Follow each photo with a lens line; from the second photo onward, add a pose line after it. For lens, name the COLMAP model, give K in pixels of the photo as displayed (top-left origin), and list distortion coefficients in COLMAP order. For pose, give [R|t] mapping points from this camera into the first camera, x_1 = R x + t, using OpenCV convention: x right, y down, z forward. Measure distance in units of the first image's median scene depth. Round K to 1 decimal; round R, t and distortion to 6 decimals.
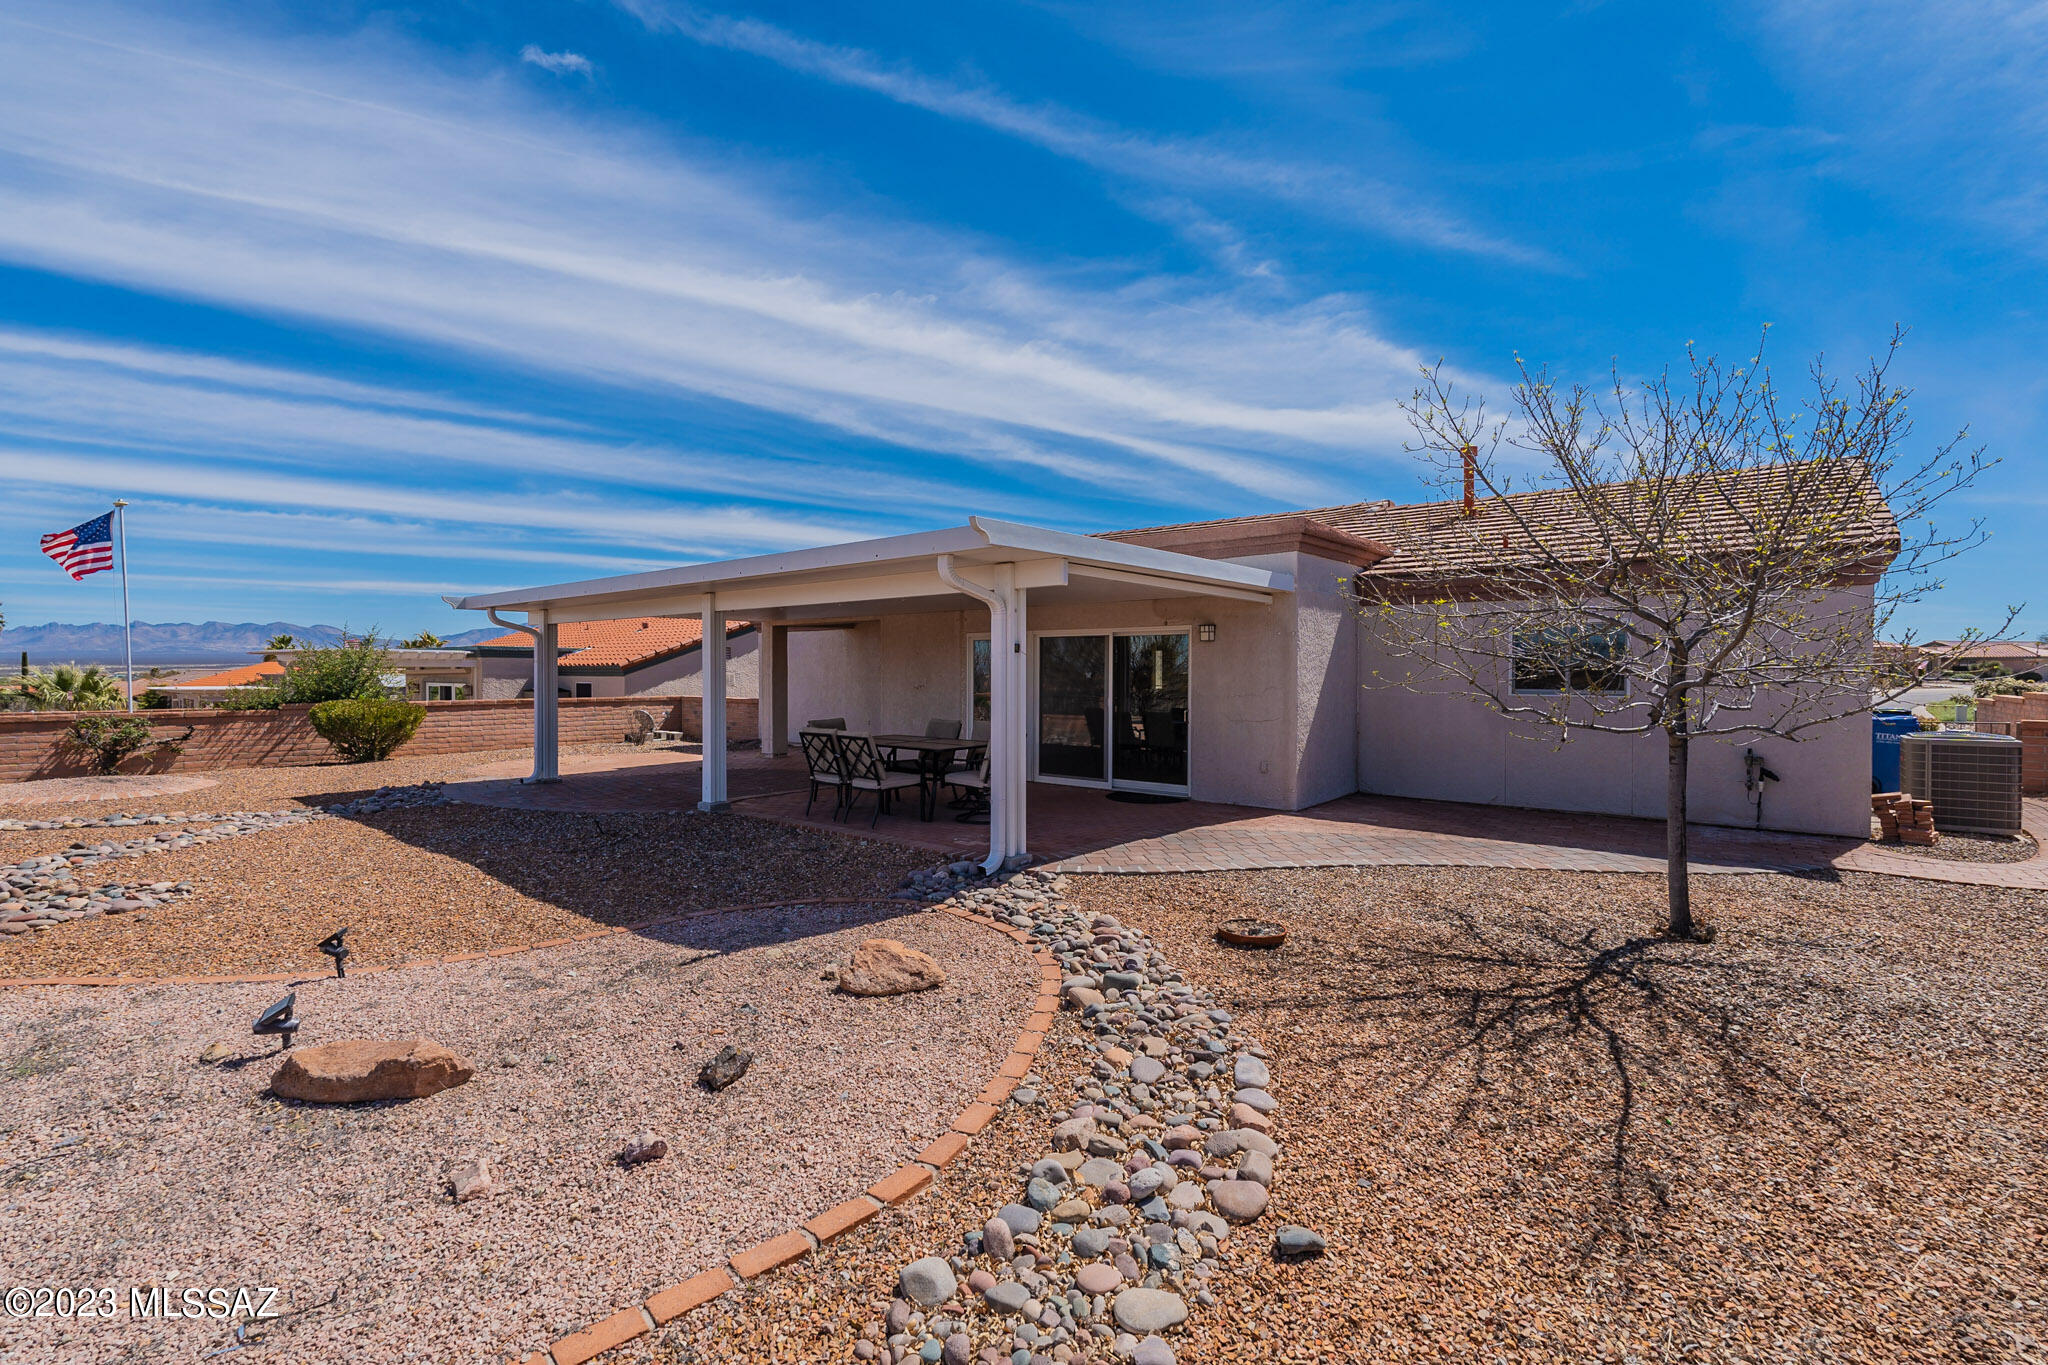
lens RADIAL K [[888.7, 0, 1024.0], [0, 888.7, 682.5], [0, 0, 1]] dist [-0.040728, 0.000002]
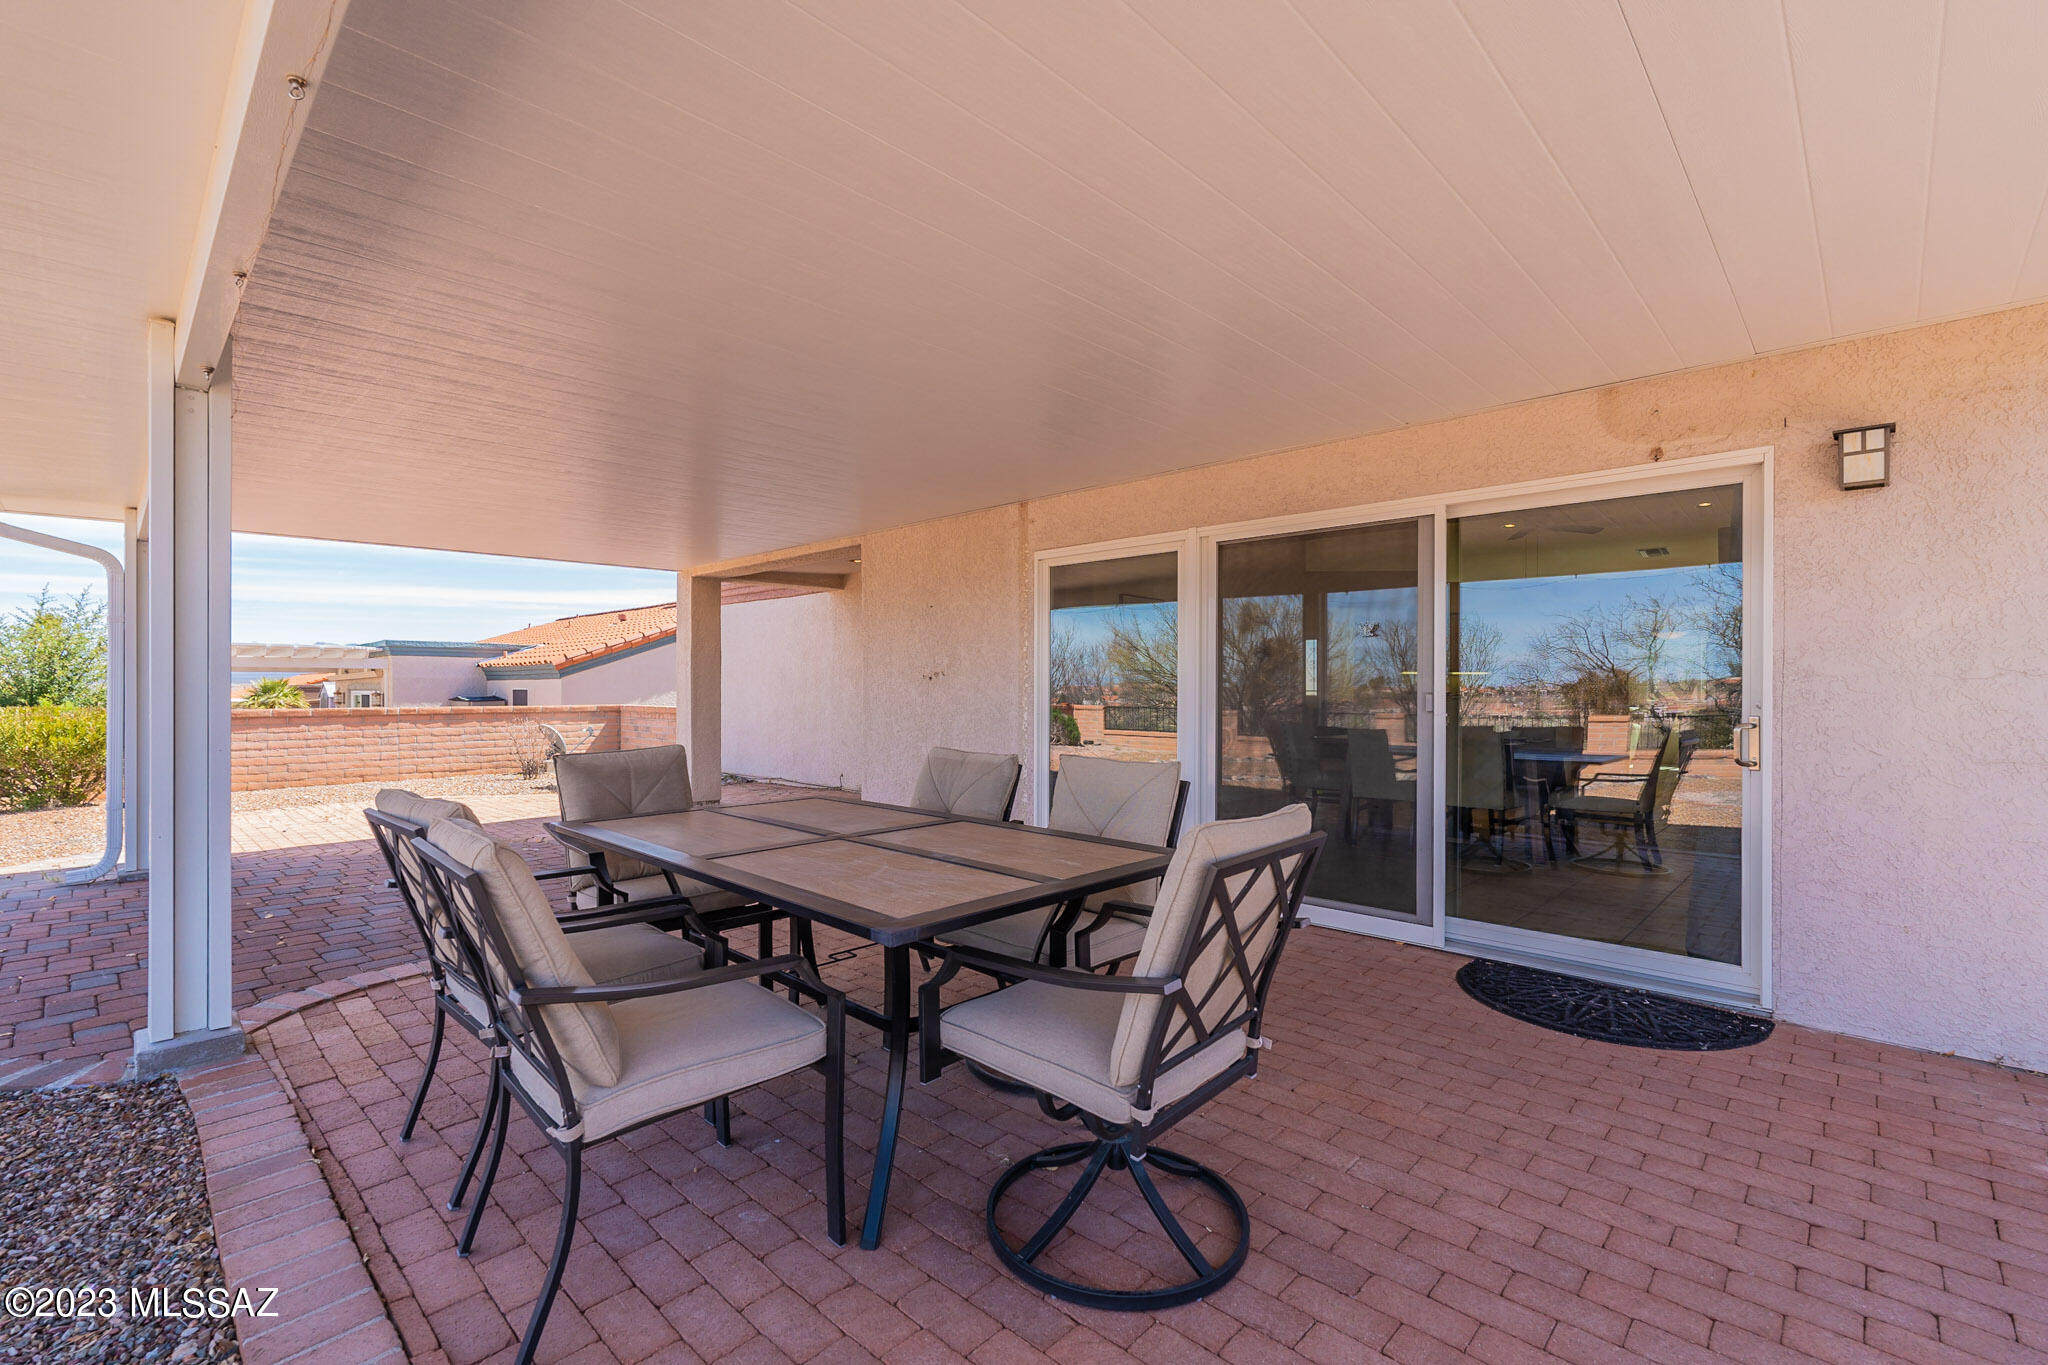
lens RADIAL K [[898.8, 0, 1022.6], [0, 898.8, 685.3], [0, 0, 1]] dist [-0.002825, 0.000254]
pose [[0.997231, -0.001938, -0.074340, -0.031321], [0.000890, 0.999900, -0.014118, 0.015359], [0.074360, 0.014013, 0.997133, 0.469138]]
